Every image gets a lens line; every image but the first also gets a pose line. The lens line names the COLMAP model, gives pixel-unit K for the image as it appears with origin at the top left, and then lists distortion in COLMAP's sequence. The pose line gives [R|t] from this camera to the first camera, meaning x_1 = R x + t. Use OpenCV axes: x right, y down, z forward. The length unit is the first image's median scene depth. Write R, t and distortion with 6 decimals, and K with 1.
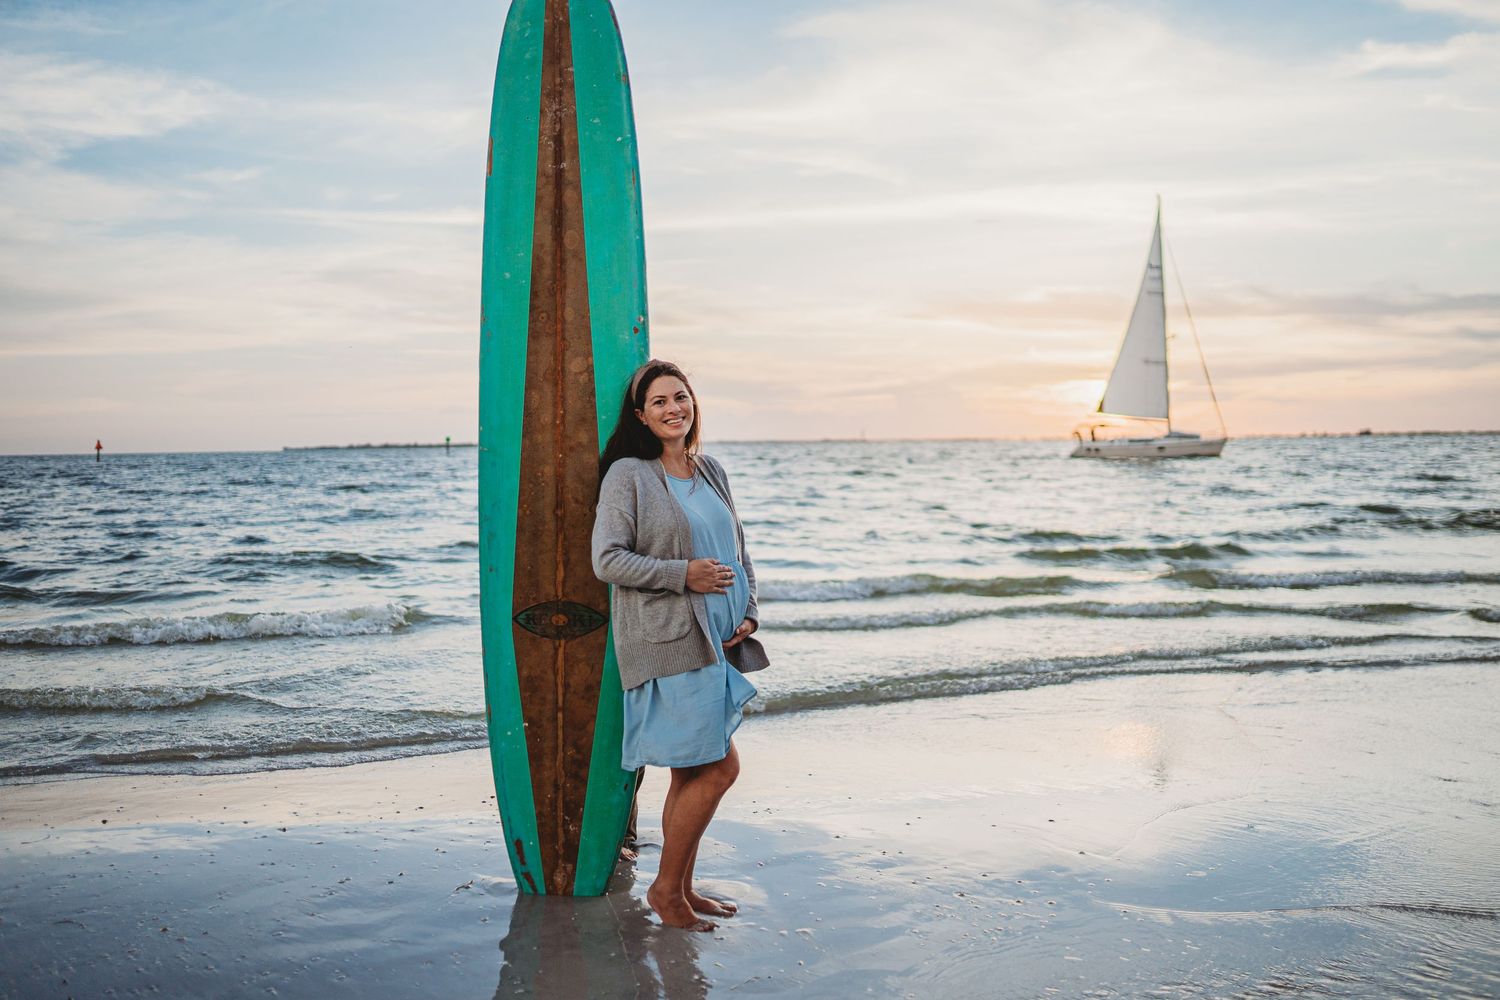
lens RADIAL K [[1494.5, 0, 733.2], [0, 1494.5, 417.0], [0, 0, 1]] dist [-0.017466, 0.000000]
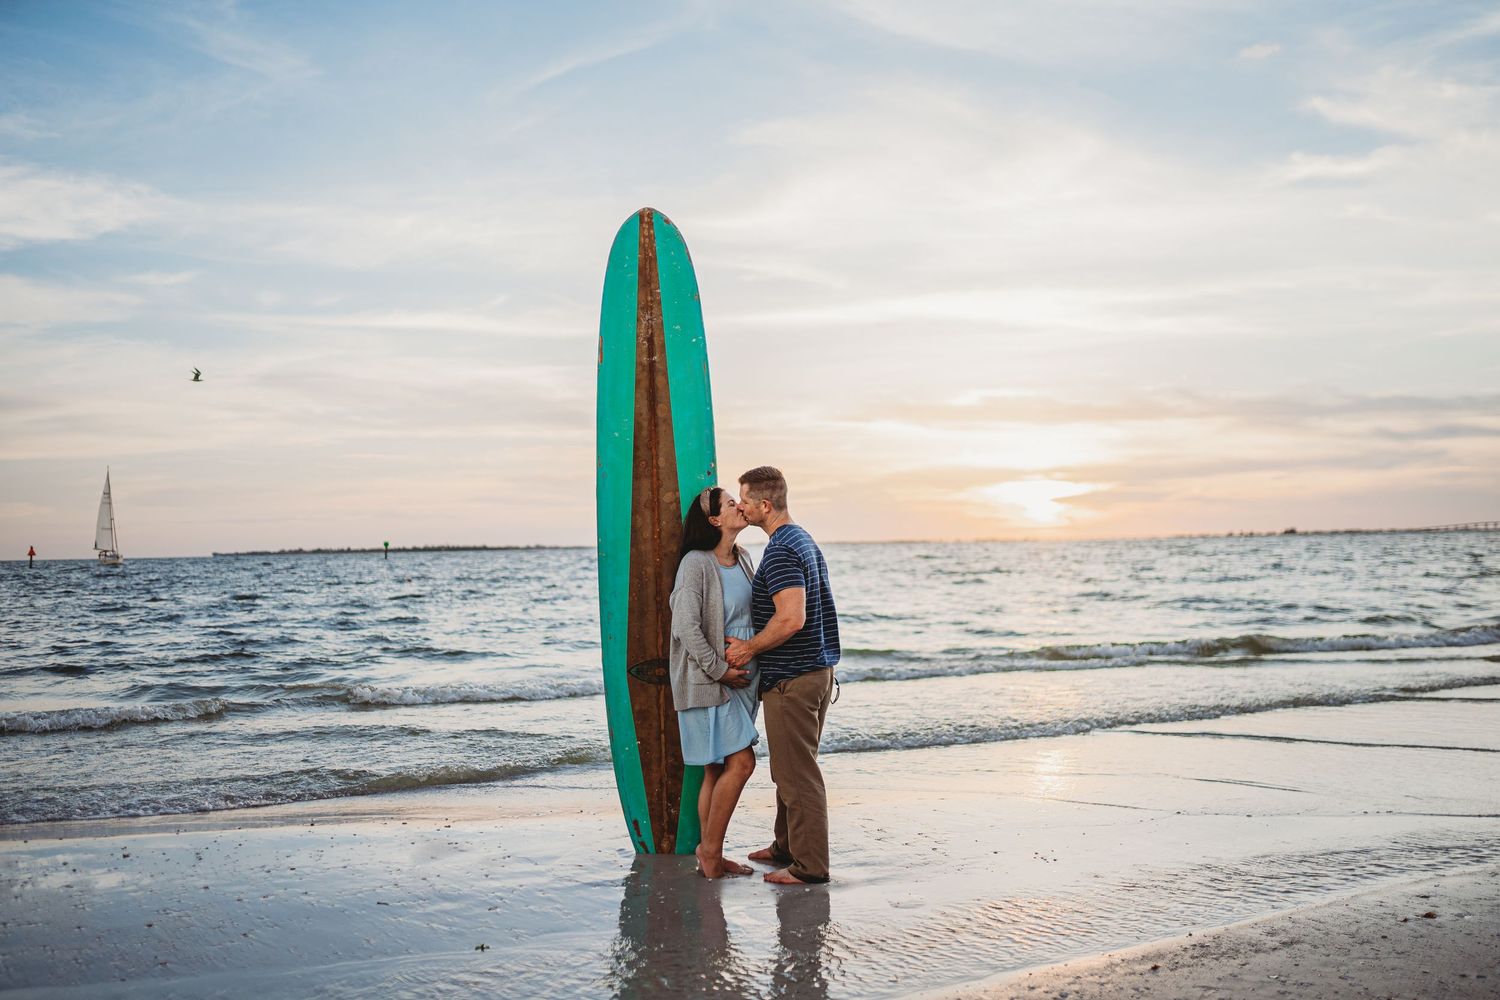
lens RADIAL K [[1494.5, 0, 751.0], [0, 1494.5, 501.6], [0, 0, 1]] dist [-0.017466, 0.000000]
pose [[0.998516, -0.004633, 0.054271, -0.100334], [0.005273, 0.999918, -0.011650, -0.012927], [-0.054212, 0.011919, 0.998458, -0.446702]]
